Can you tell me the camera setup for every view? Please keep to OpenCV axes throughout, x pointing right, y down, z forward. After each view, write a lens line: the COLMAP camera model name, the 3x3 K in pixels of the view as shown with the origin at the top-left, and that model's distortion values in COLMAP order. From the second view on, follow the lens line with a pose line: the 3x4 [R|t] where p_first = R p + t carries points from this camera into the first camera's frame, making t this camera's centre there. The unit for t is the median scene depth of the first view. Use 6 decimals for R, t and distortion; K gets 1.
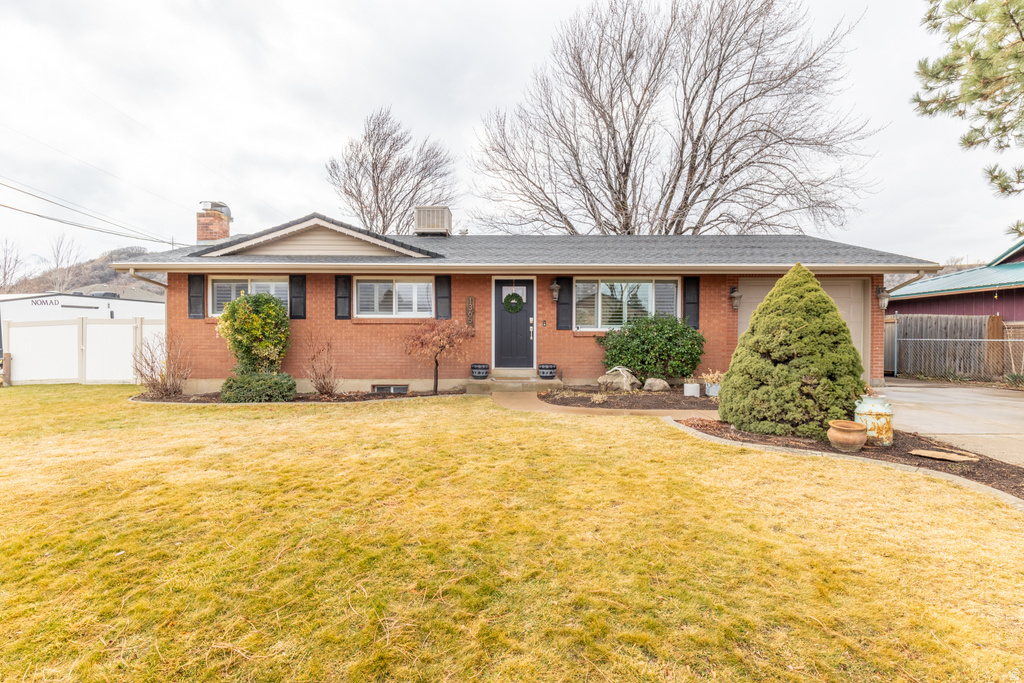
lens RADIAL K [[492.8, 0, 512.3], [0, 492.8, 339.3], [0, 0, 1]] dist [0.005072, -0.000413]
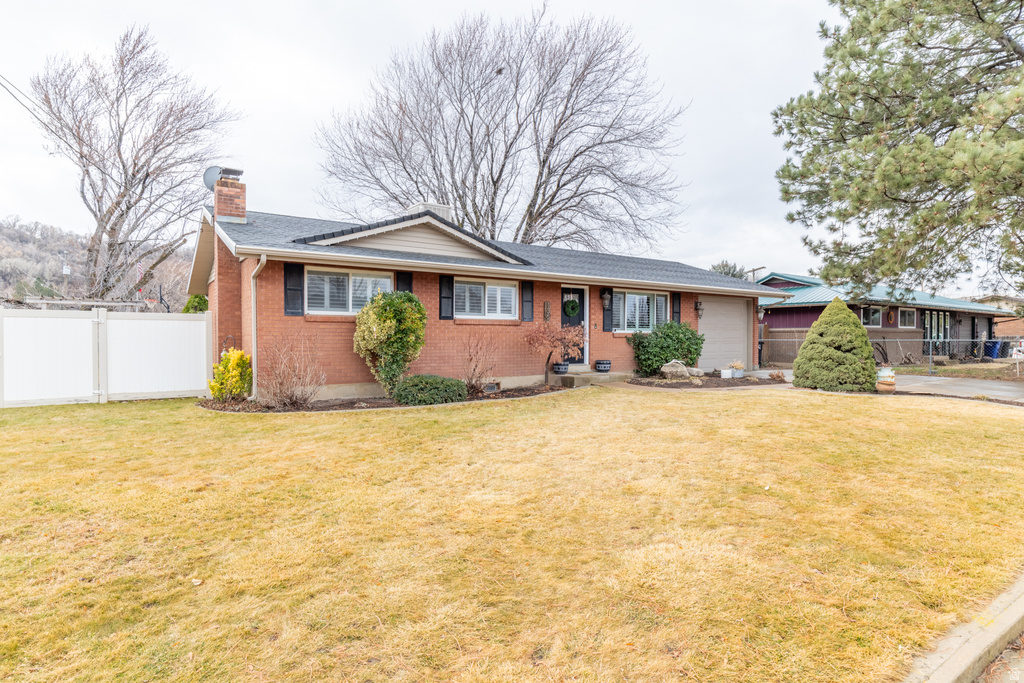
lens RADIAL K [[551.9, 0, 512.6], [0, 551.9, 345.8], [0, 0, 1]] dist [0.006729, 0.000582]
pose [[0.829565, -0.006988, 0.558367, -0.853906], [0.000842, 0.999936, 0.011263, 0.000141], [-0.558410, -0.008874, 0.829518, -0.004561]]
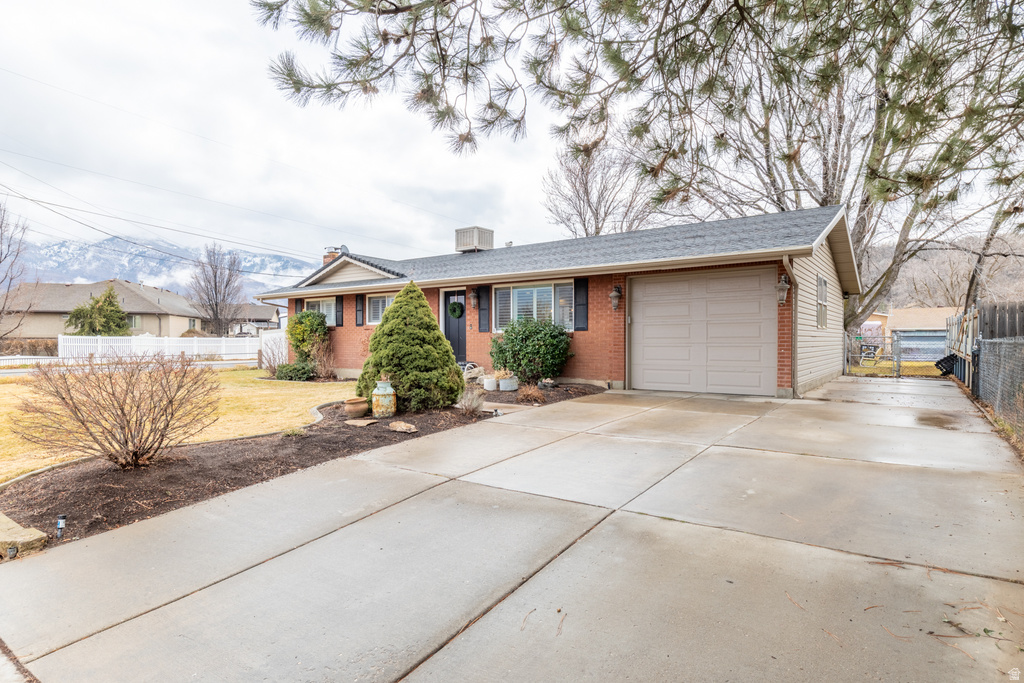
lens RADIAL K [[551.9, 0, 511.6], [0, 551.9, 339.5], [0, 0, 1]] dist [0.006729, 0.000582]
pose [[0.802162, -0.001719, -0.597103, 0.924048], [0.000780, 0.999998, -0.001831, 0.000265], [0.597105, 0.001003, 0.802162, 0.007525]]
